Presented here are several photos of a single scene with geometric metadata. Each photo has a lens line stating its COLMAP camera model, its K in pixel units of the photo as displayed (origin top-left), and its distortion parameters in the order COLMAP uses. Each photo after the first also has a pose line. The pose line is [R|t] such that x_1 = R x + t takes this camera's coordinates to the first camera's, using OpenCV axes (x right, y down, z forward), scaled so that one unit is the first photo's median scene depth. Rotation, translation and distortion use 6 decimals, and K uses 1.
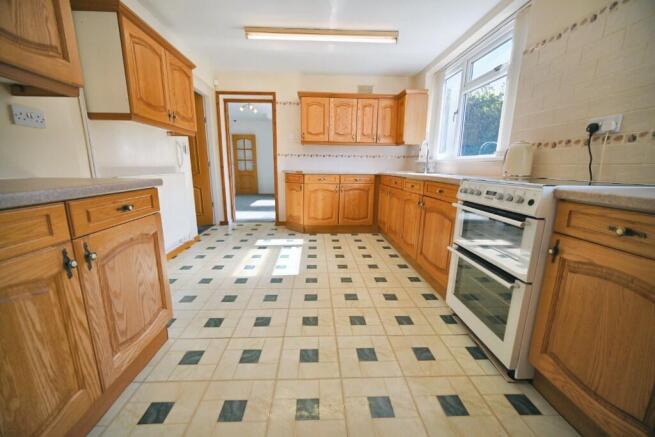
lens RADIAL K [[257.4, 0, 327.3], [0, 257.4, 219.1], [0, 0, 1]] dist [-0.002710, 0.000336]
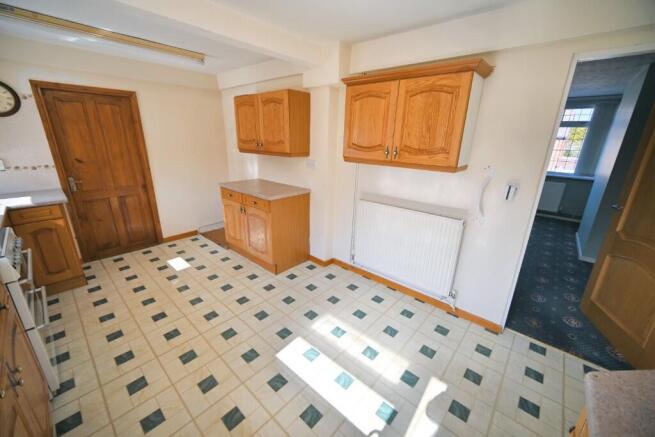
lens RADIAL K [[257.4, 0, 324.9], [0, 257.4, 218.8], [0, 0, 1]] dist [-0.002710, 0.000336]
pose [[-0.704837, 0.191187, -0.683120, 0.220660], [-0.173278, 0.887420, 0.427153, -0.479340], [0.687880, 0.419443, -0.592358, 1.312752]]
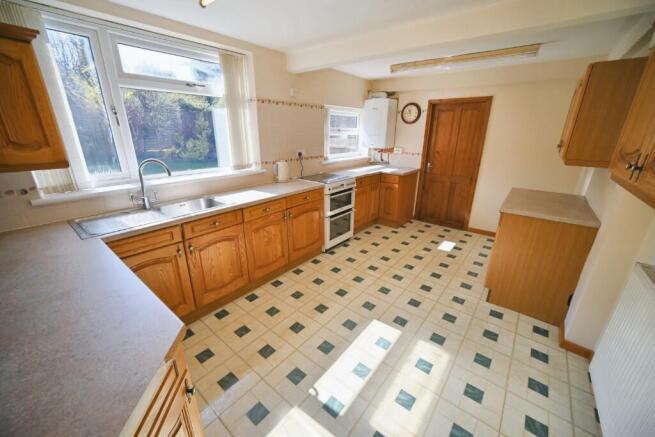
lens RADIAL K [[257.4, 0, 325.0], [0, 257.4, 217.9], [0, 0, 1]] dist [-0.002710, 0.000336]
pose [[-0.740937, -0.233923, 0.629518, -0.449271], [0.121377, 0.875294, 0.468111, -0.520458], [-0.660515, 0.423250, -0.620144, 1.445159]]
